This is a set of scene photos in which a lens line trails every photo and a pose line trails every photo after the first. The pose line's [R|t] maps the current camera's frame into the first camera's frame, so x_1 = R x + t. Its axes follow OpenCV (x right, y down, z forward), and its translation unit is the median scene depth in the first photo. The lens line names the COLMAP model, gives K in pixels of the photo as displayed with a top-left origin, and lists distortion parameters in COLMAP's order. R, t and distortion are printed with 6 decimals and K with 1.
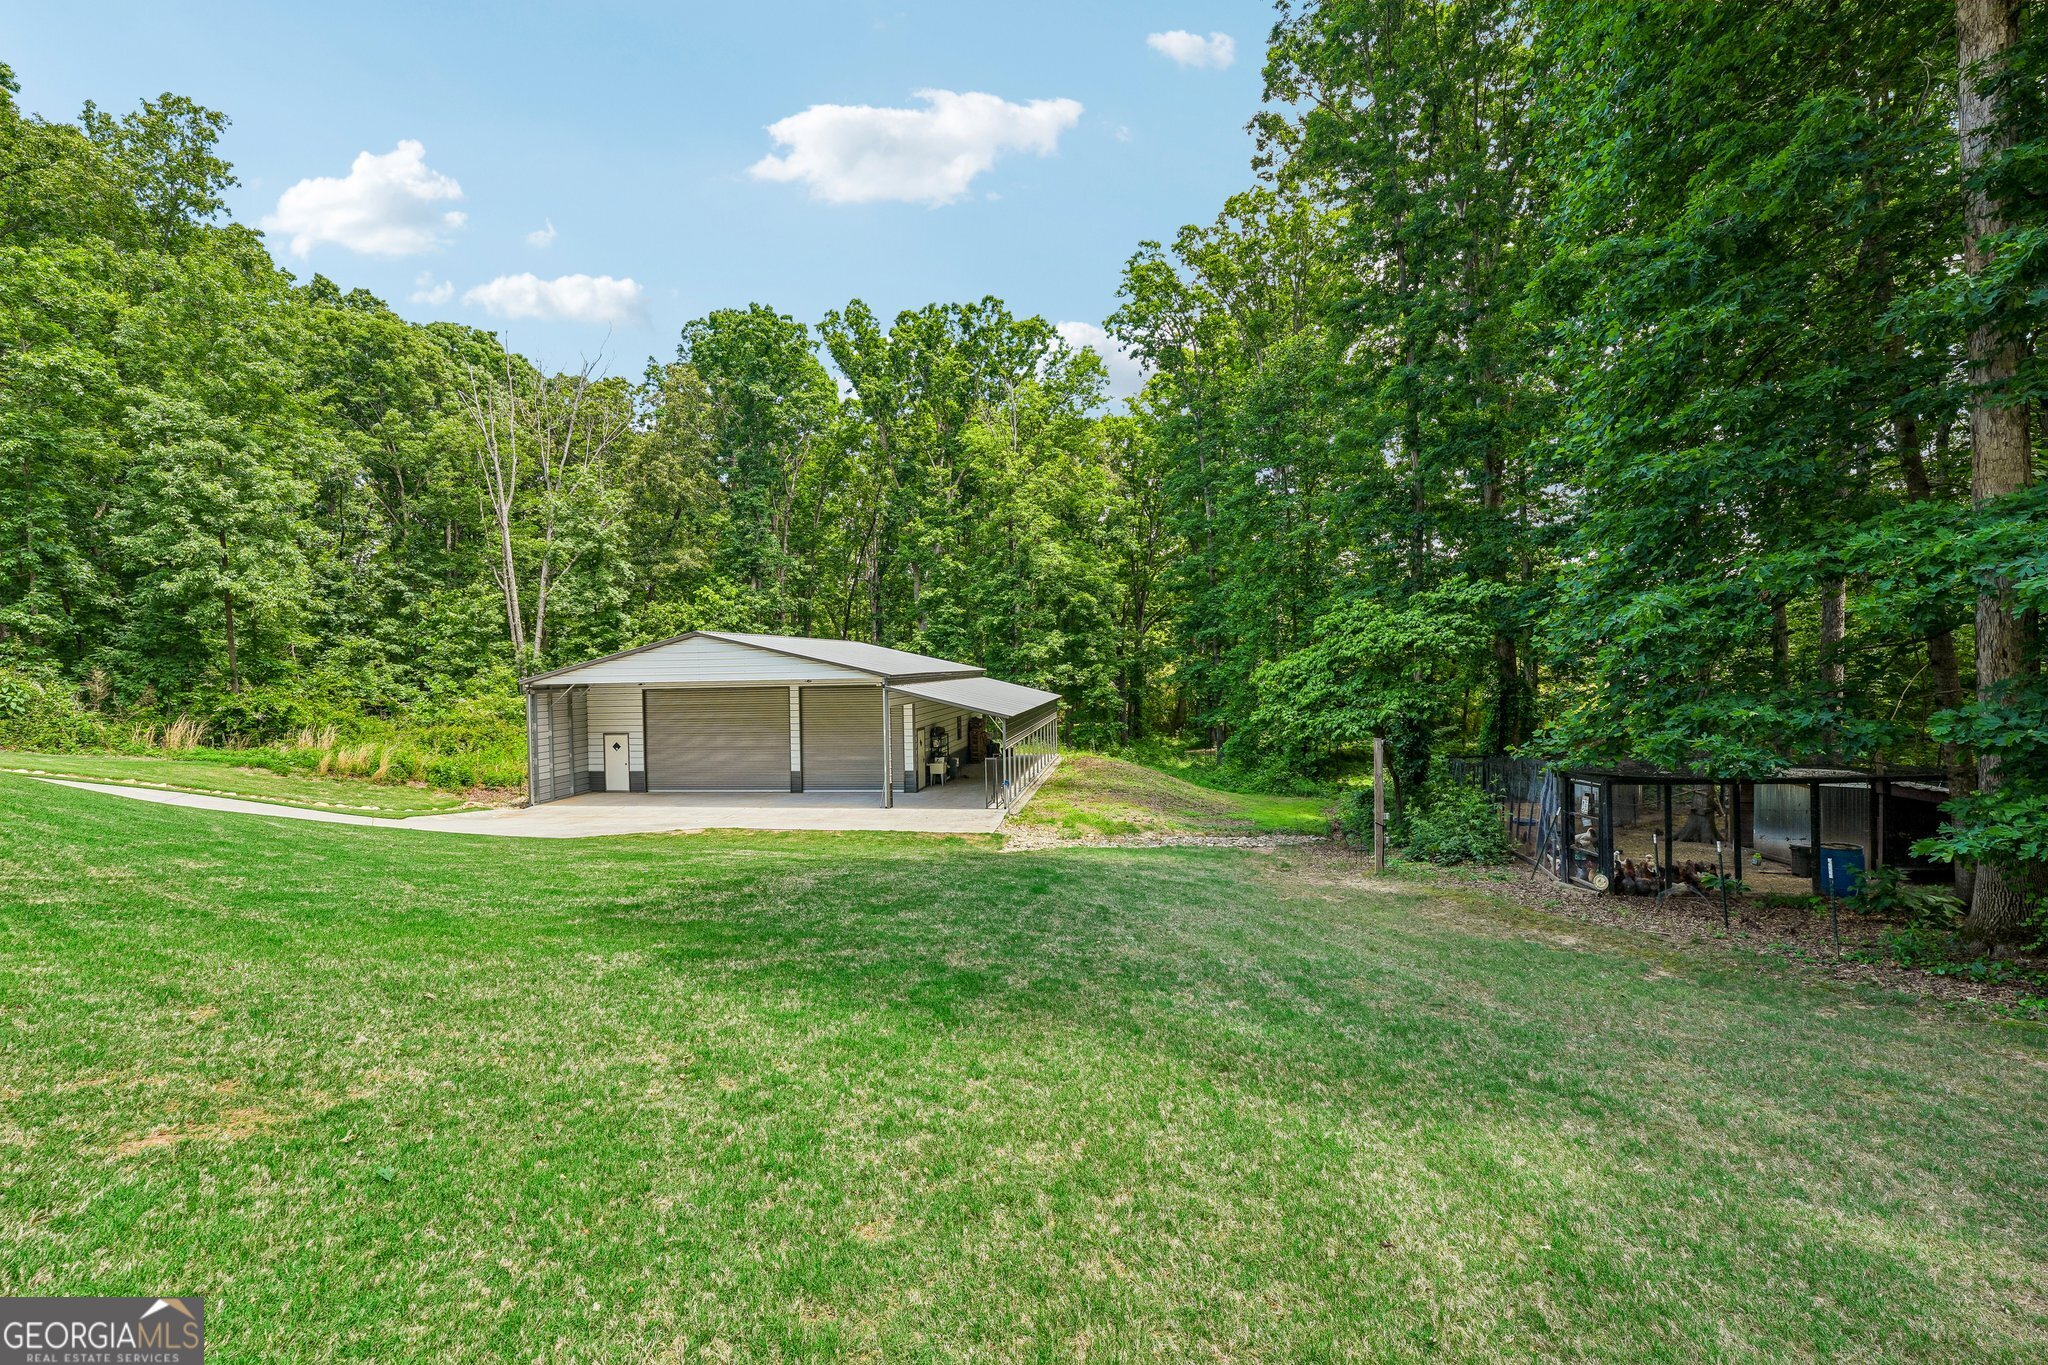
lens RADIAL K [[854.2, 0, 1021.4], [0, 854.2, 675.7], [0, 0, 1]] dist [-0.027580, 0.003796]
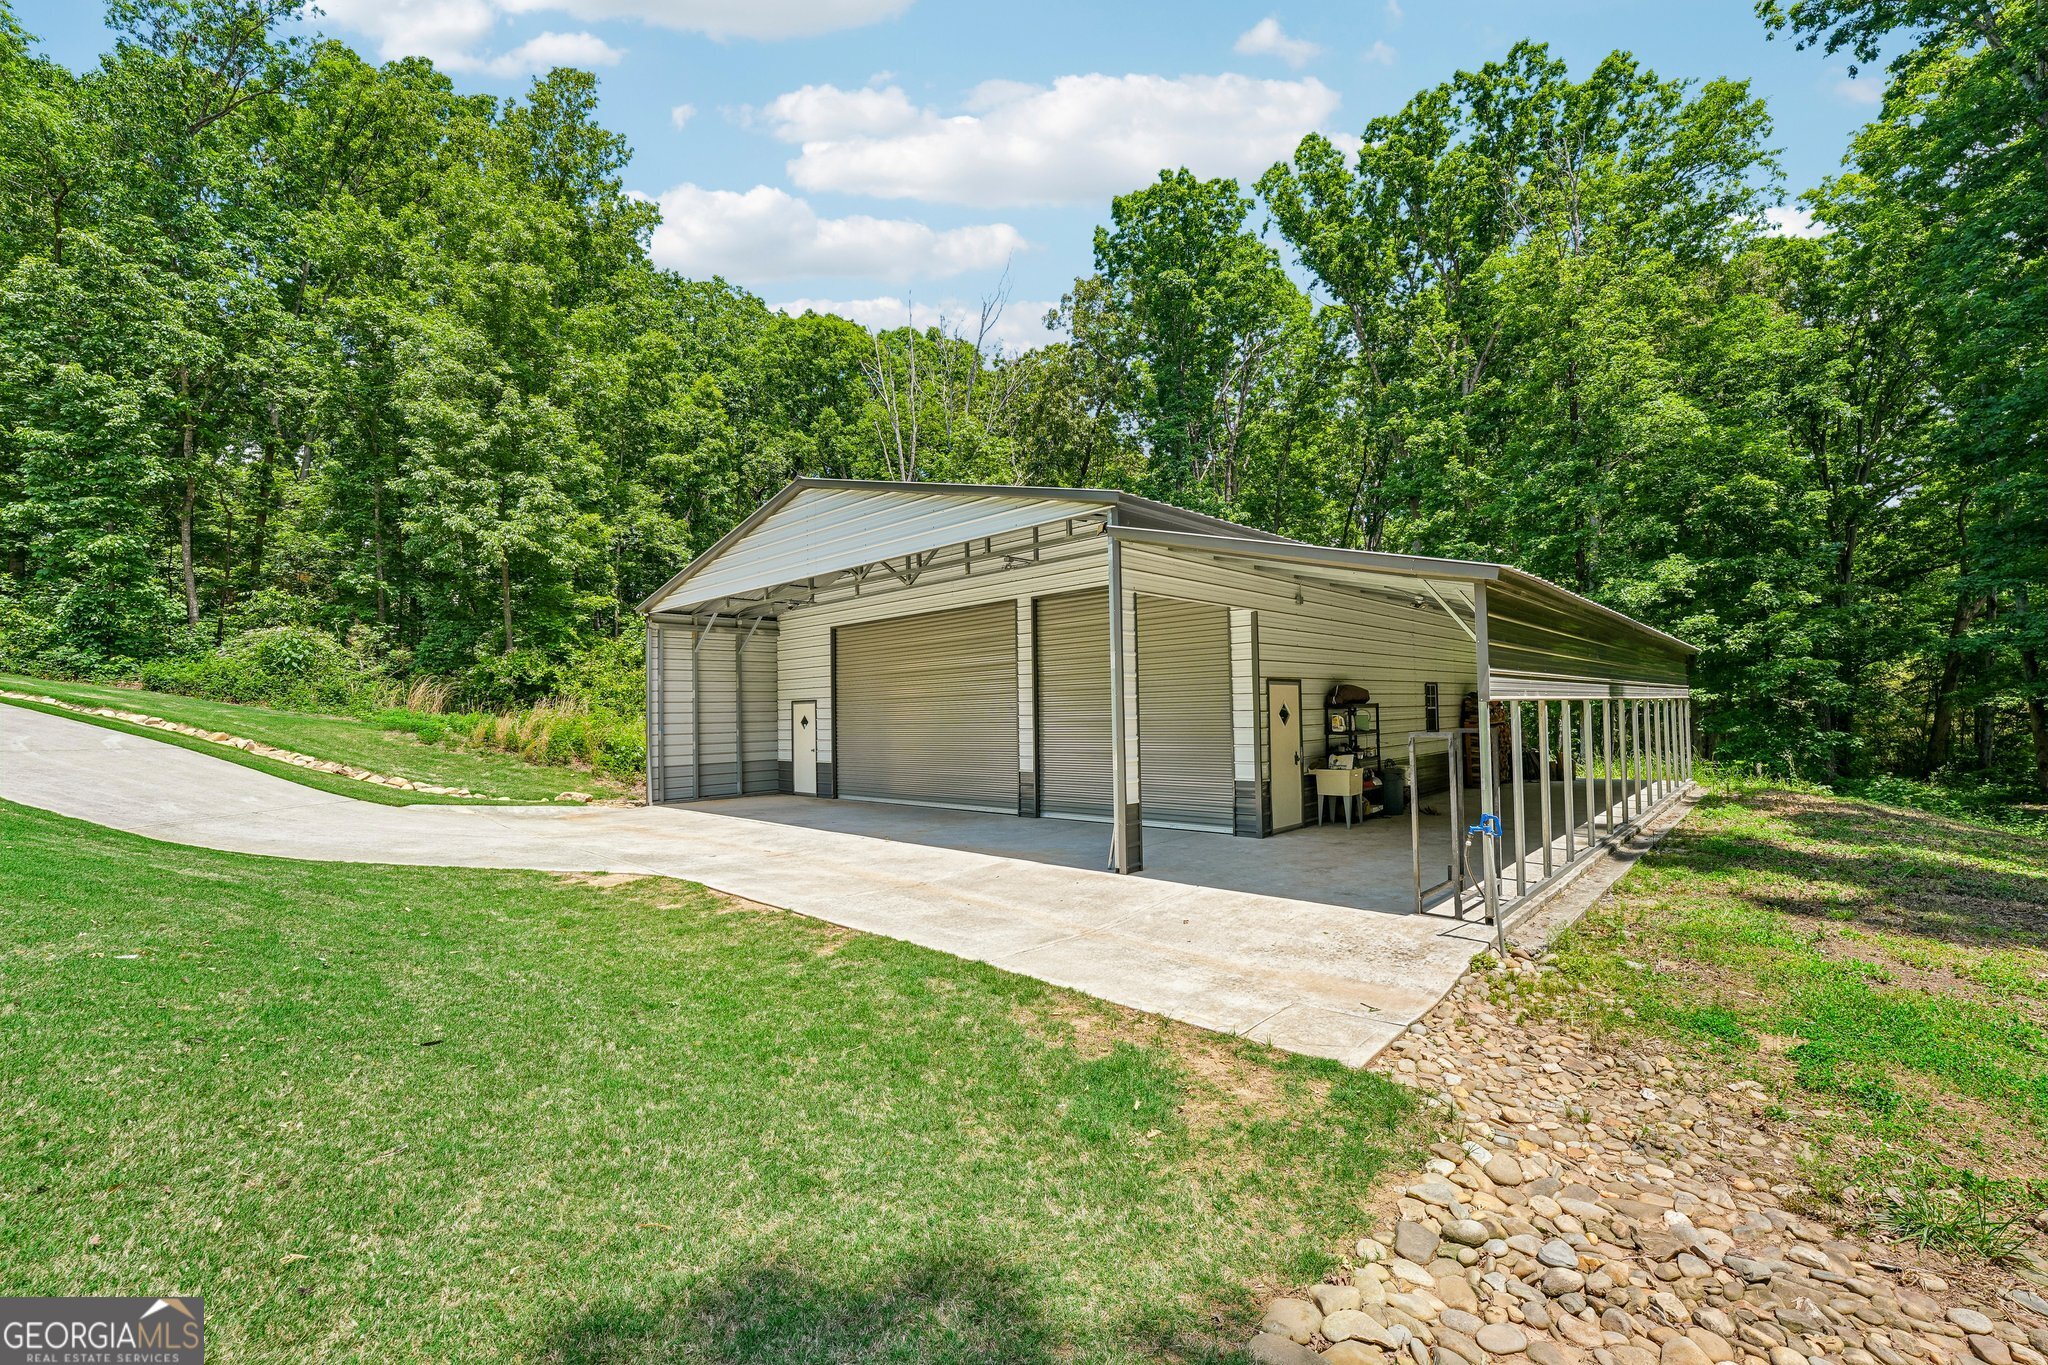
lens RADIAL K [[854.2, 0, 1022.7], [0, 854.2, 682.3], [0, 0, 1]] dist [-0.027580, 0.003796]
pose [[0.818534, -0.017315, -0.574196, 0.006944], [-0.001746, 0.999466, -0.032629, 0.043883], [0.574455, 0.027711, 0.818067, 0.343309]]
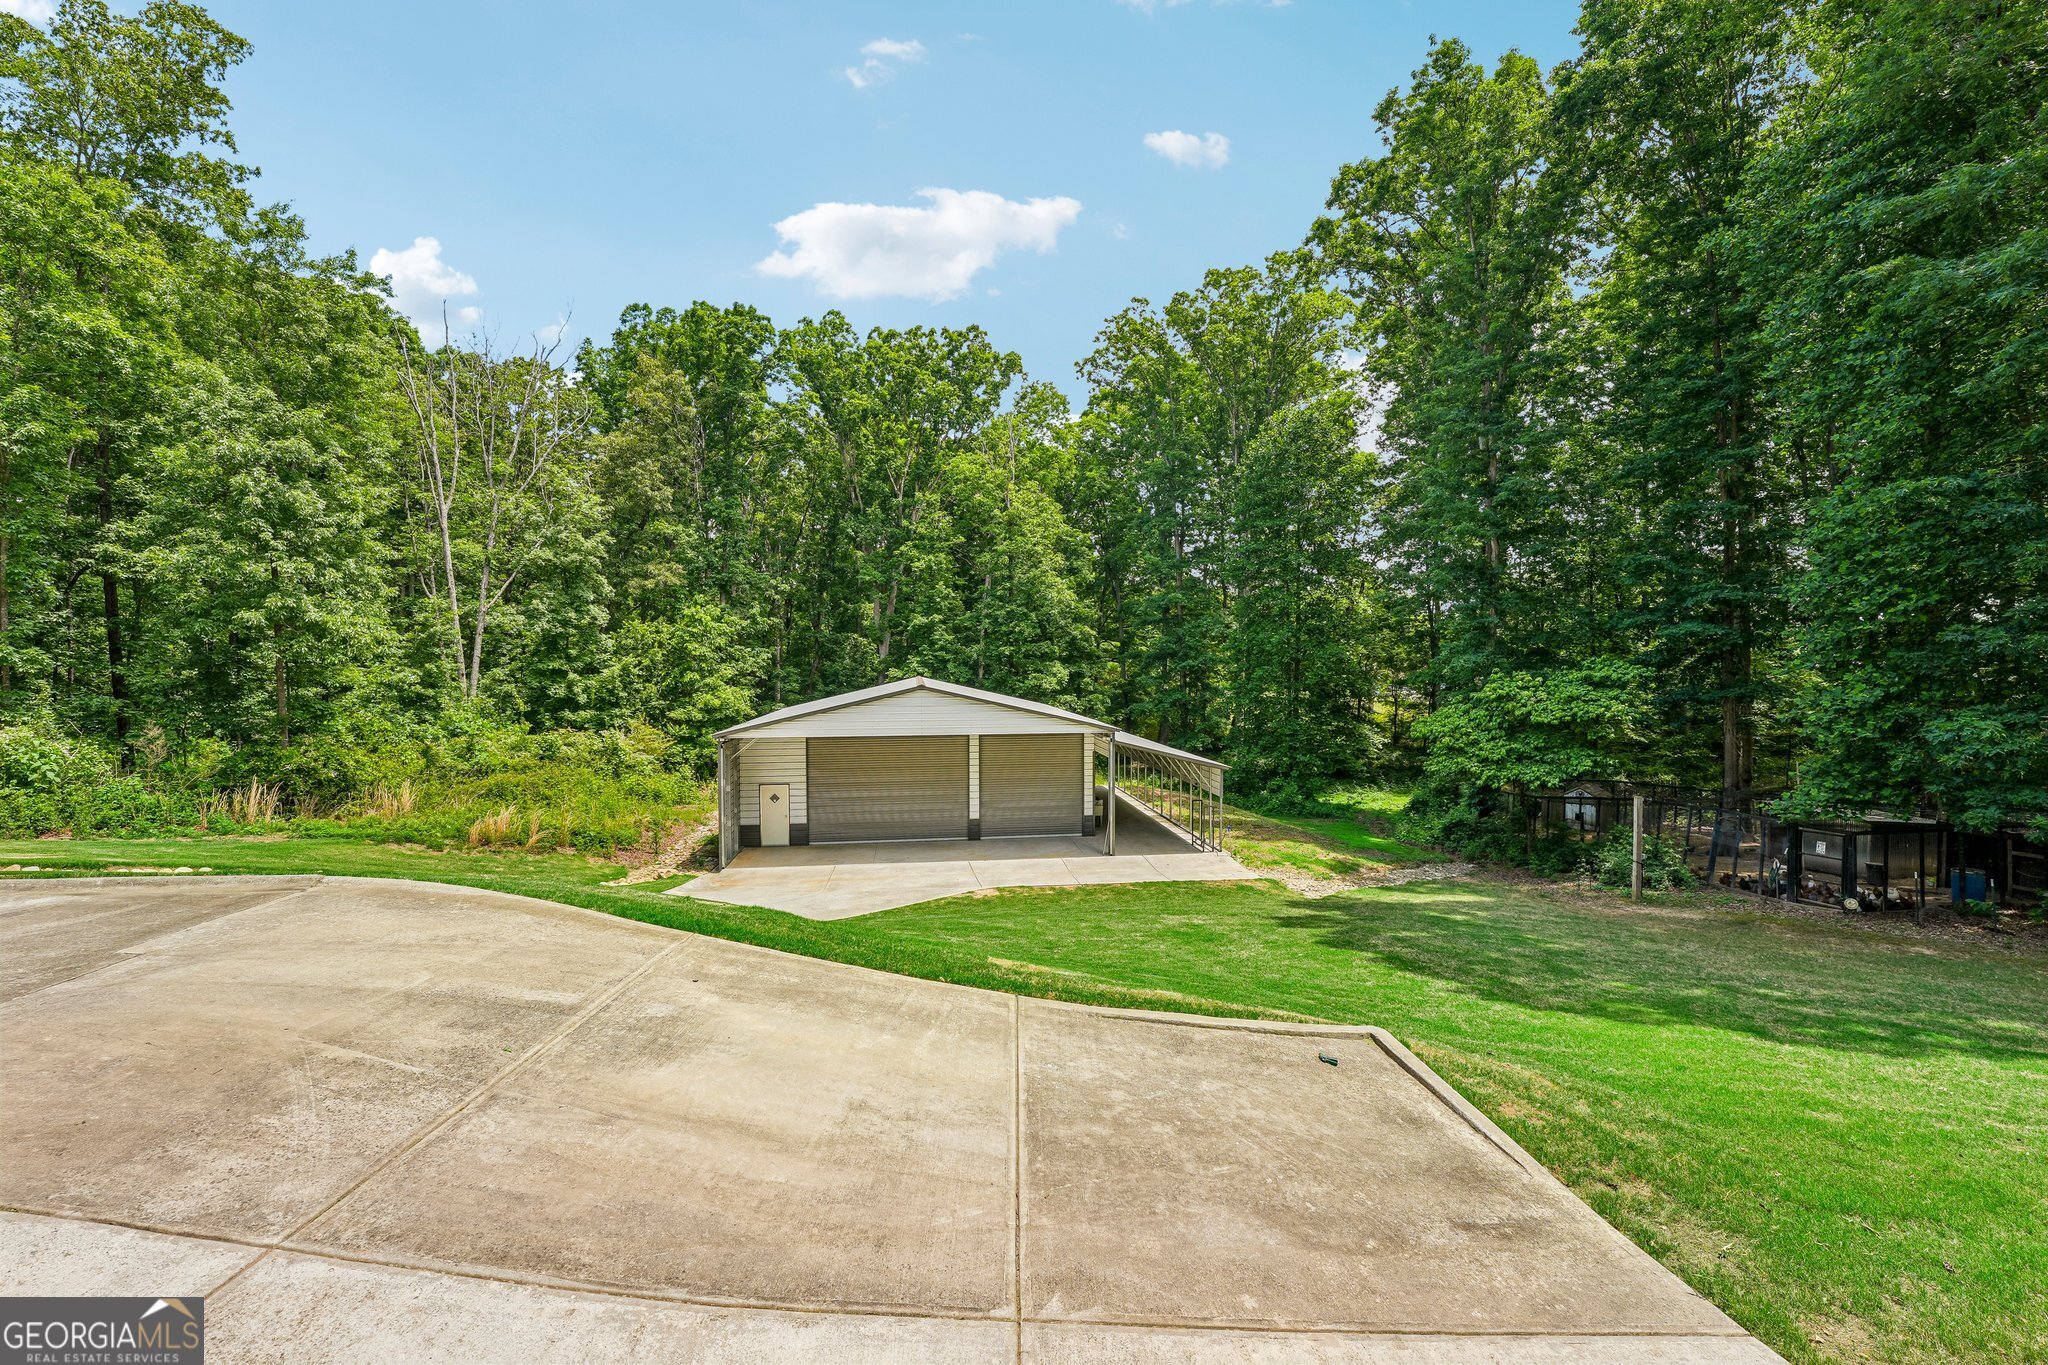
lens RADIAL K [[854.2, 0, 1044.4], [0, 854.2, 678.1], [0, 0, 1]] dist [-0.027580, 0.003796]
pose [[0.958386, 0.012489, 0.285201, -0.272350], [-0.012788, 0.999918, -0.000812, -0.031487], [-0.285187, -0.002869, 0.958467, 0.005420]]
